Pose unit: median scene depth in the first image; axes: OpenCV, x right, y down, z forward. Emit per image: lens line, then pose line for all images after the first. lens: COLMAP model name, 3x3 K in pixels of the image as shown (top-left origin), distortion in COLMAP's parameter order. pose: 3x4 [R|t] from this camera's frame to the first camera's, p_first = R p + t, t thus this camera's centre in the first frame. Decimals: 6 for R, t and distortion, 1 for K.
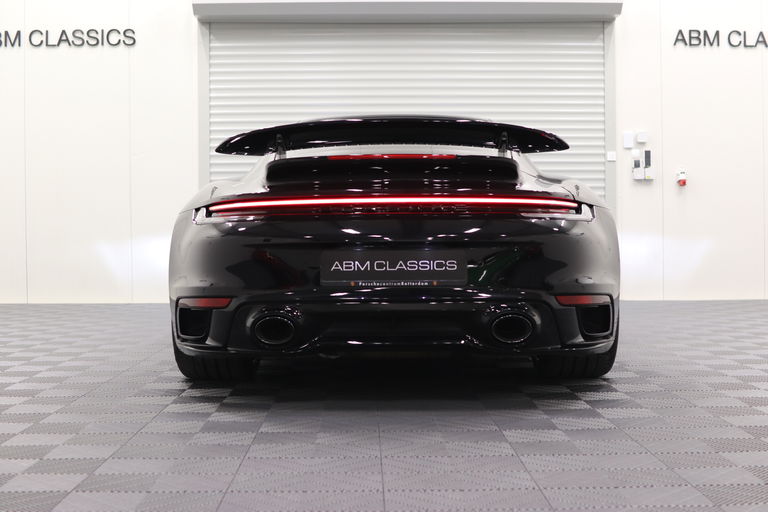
lens RADIAL K [[1070.7, 0, 384.0], [0, 1070.7, 256.0], [0, 0, 1]] dist [-0.163379, 0.140357]
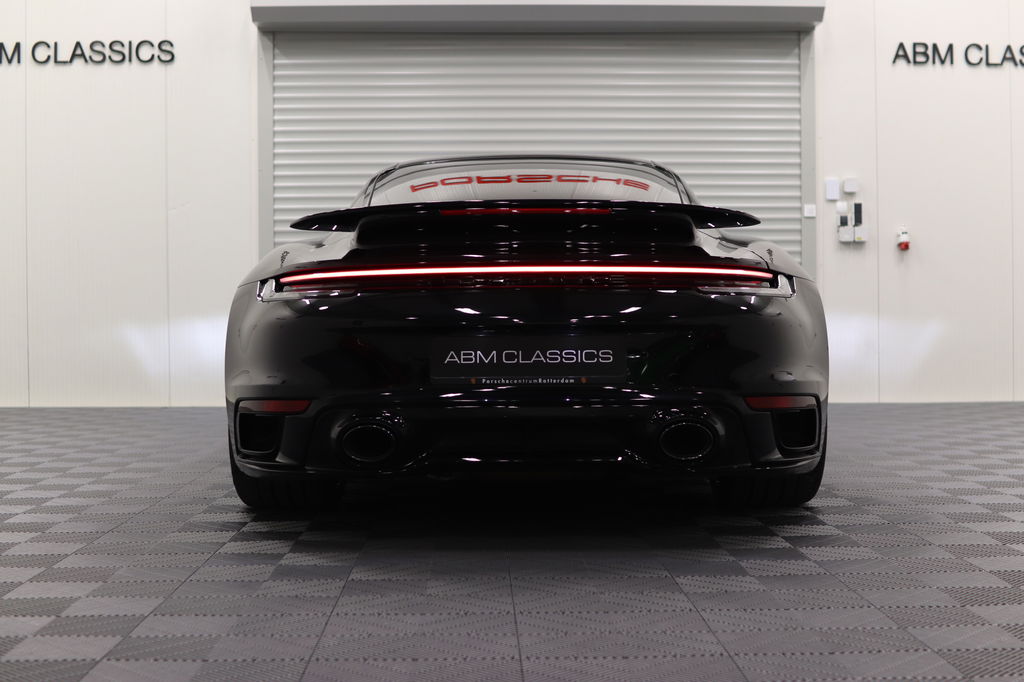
lens RADIAL K [[1427.5, 0, 512.0], [0, 1427.5, 341.0], [0, 0, 1]] dist [-0.163379, 0.140357]
pose [[0.999969, 0.000187, 0.007832, -0.009058], [-0.000170, 0.999998, -0.002102, 0.000174], [-0.007833, 0.002101, 0.999967, 0.003148]]
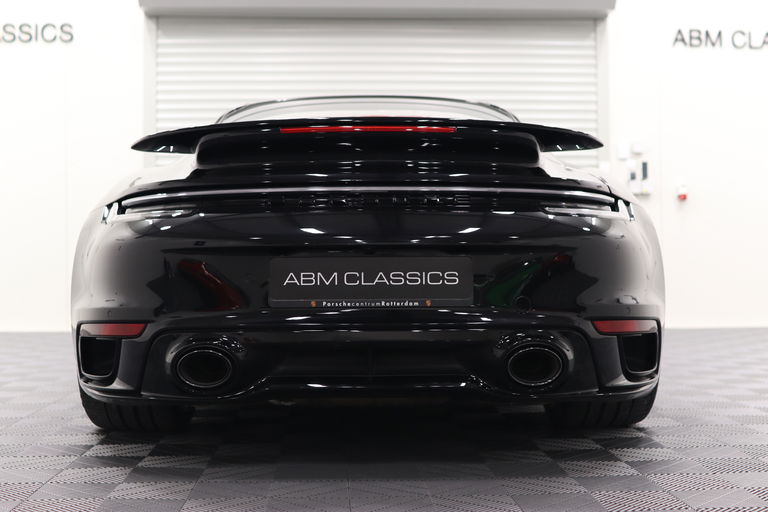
lens RADIAL K [[1070.7, 0, 384.0], [0, 1070.7, 256.0], [0, 0, 1]] dist [-0.163379, 0.140357]
pose [[0.999451, 0.001717, 0.033080, -0.005262], [-0.000836, 0.999645, -0.026631, 0.011525], [-0.033114, 0.026589, 0.999098, 0.251899]]
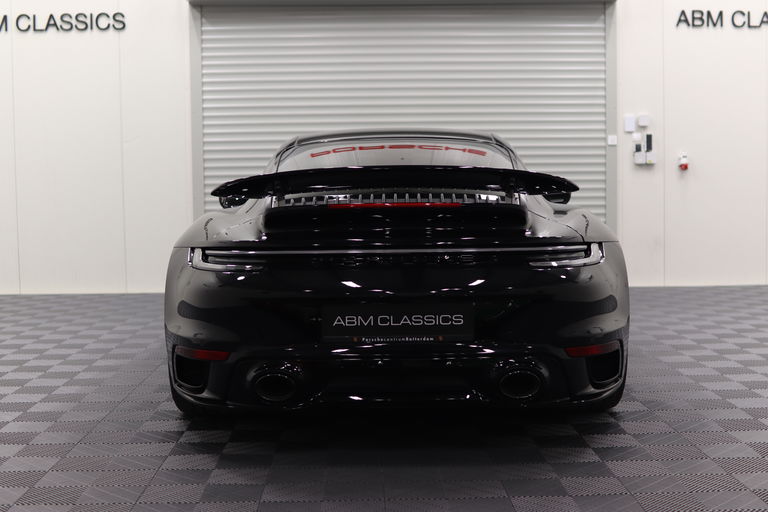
lens RADIAL K [[1070.7, 0, 384.0], [0, 1070.7, 256.0], [0, 0, 1]] dist [-0.163379, 0.140357]
pose [[0.999964, -0.006349, 0.005716, -0.007660], [0.006054, 0.998721, 0.050201, -0.087158], [-0.006028, -0.050164, 0.998723, 0.034849]]
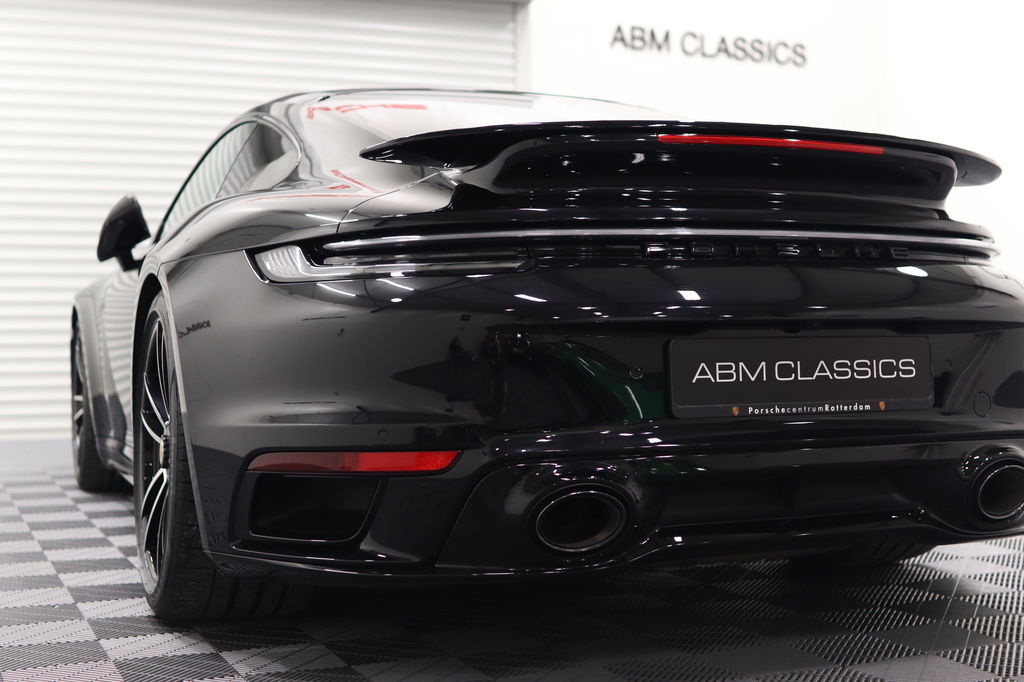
lens RADIAL K [[1427.5, 0, 512.0], [0, 1427.5, 341.0], [0, 0, 1]] dist [-0.163379, 0.140357]
pose [[0.923209, -0.002536, 0.384289, -0.315535], [0.007831, 0.999895, -0.012215, 0.002270], [-0.384218, 0.014286, 0.923132, 0.420115]]
